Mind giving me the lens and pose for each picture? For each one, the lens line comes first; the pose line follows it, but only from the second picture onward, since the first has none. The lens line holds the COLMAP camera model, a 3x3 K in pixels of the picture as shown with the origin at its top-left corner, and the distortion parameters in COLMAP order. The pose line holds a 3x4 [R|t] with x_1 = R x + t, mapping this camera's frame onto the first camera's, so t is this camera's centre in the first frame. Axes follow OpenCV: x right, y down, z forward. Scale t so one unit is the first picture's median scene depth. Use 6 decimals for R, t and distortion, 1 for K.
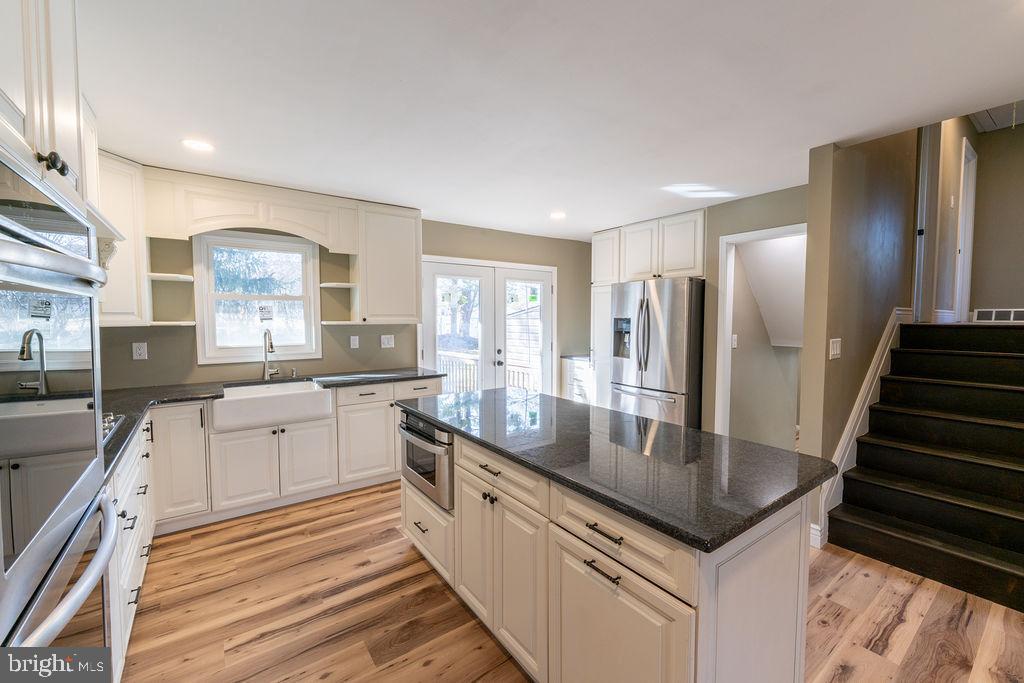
lens RADIAL K [[416.5, 0, 515.6], [0, 416.5, 340.3], [0, 0, 1]] dist [0.000920, -0.000082]
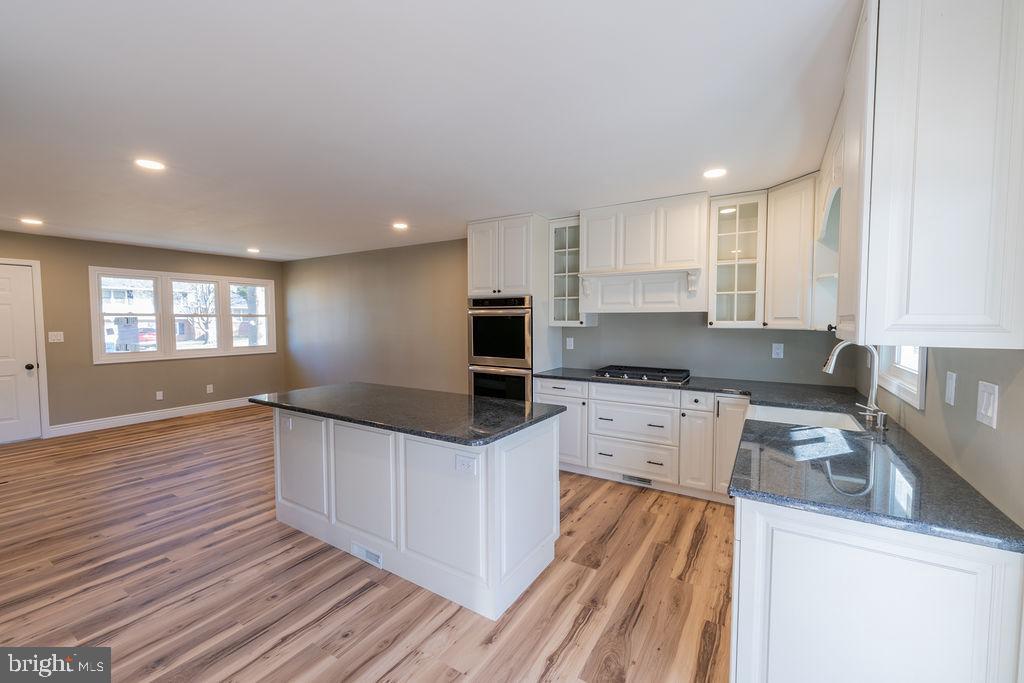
lens RADIAL K [[416.5, 0, 507.0], [0, 416.5, 336.8], [0, 0, 1]] dist [0.000920, -0.000082]
pose [[-0.933137, 0.015938, -0.359167, 0.137037], [-0.018252, 0.995628, 0.091602, -0.074790], [0.359057, 0.092033, -0.928767, 1.287438]]
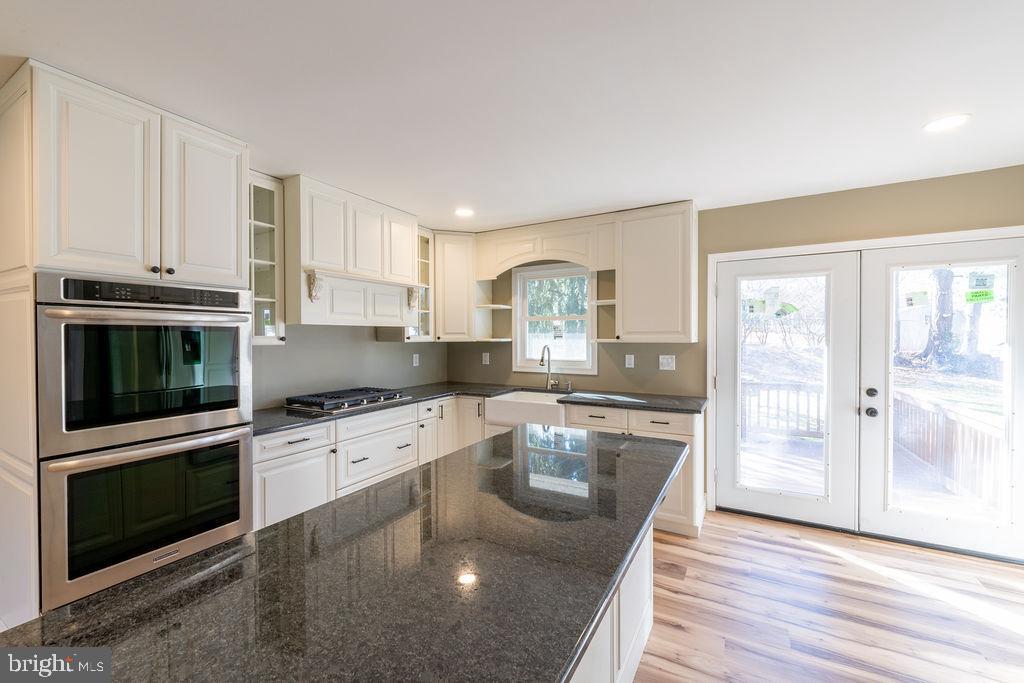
lens RADIAL K [[416.5, 0, 510.9], [0, 416.5, 341.4], [0, 0, 1]] dist [0.000920, -0.000082]
pose [[0.405869, 0.011641, -0.913857, 0.390172], [-0.045311, 0.998946, -0.007399, -0.022919], [0.912807, 0.044411, 0.405968, 0.401226]]
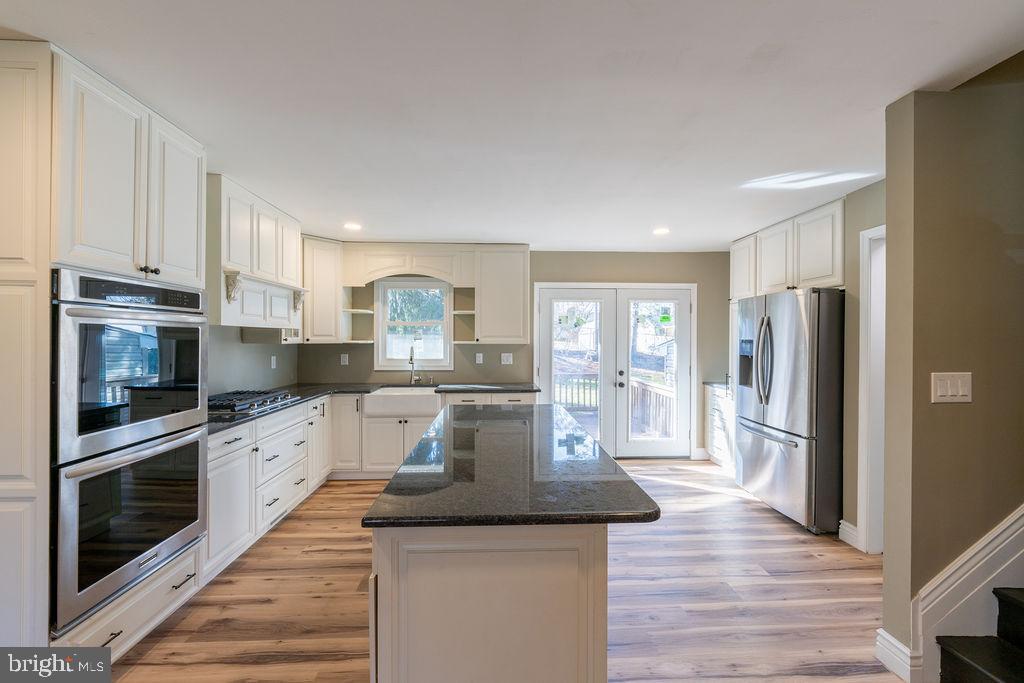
lens RADIAL K [[416.5, 0, 514.5], [0, 416.5, 340.9], [0, 0, 1]] dist [0.000920, -0.000082]
pose [[0.833666, 0.006629, -0.552229, 0.397550], [-0.033254, 0.998716, -0.038213, -0.004365], [0.551267, 0.050221, 0.832816, 0.046320]]
